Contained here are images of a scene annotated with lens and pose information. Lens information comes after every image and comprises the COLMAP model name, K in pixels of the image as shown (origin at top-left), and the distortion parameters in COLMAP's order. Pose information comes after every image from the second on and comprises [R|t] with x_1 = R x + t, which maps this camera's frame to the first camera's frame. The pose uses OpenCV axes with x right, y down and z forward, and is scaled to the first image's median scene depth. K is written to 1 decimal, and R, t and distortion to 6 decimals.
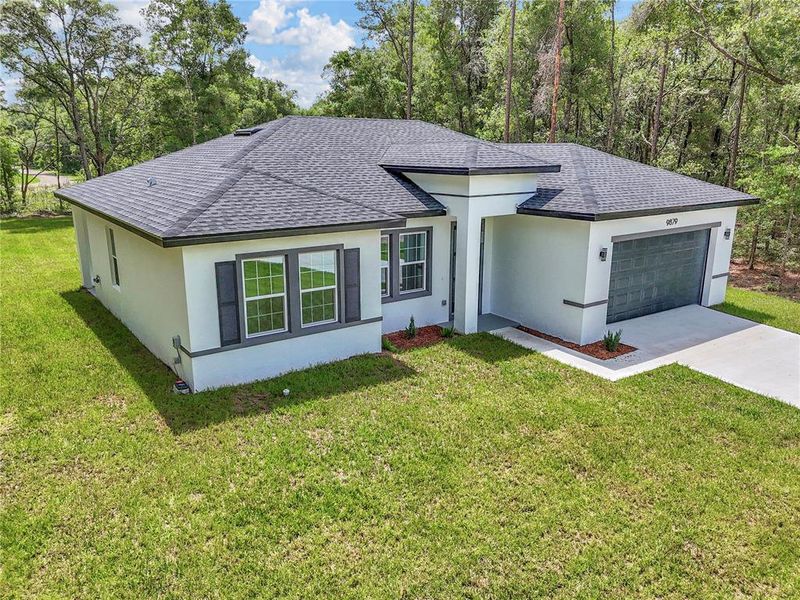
lens RADIAL K [[603.3, 0, 400.0], [0, 603.3, 300.0], [0, 0, 1]] dist [0.037484, -0.002394]
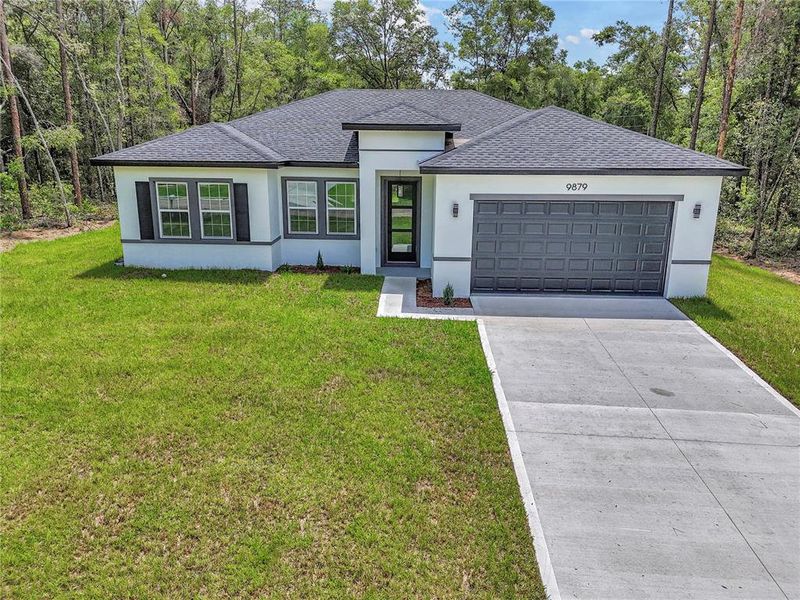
lens RADIAL K [[603.3, 0, 400.0], [0, 603.3, 300.0], [0, 0, 1]] dist [0.037484, -0.002394]
pose [[0.794165, 0.161578, -0.585827, 0.960247], [-0.154916, 0.985984, 0.061938, 0.028081], [0.587625, 0.041565, 0.808065, 0.145170]]
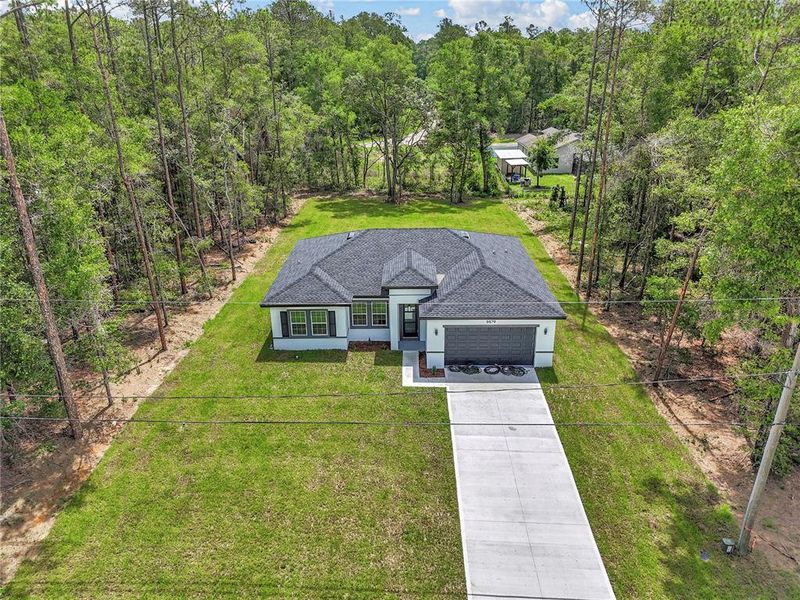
lens RADIAL K [[558.7, 0, 400.0], [0, 558.7, 300.0], [0, 0, 1]] dist [0.061283, -0.000804]
pose [[0.803994, 0.211961, -0.555578, 1.463870], [-0.130784, 0.974467, 0.182511, -0.597150], [0.580078, -0.074077, 0.811186, -0.796969]]
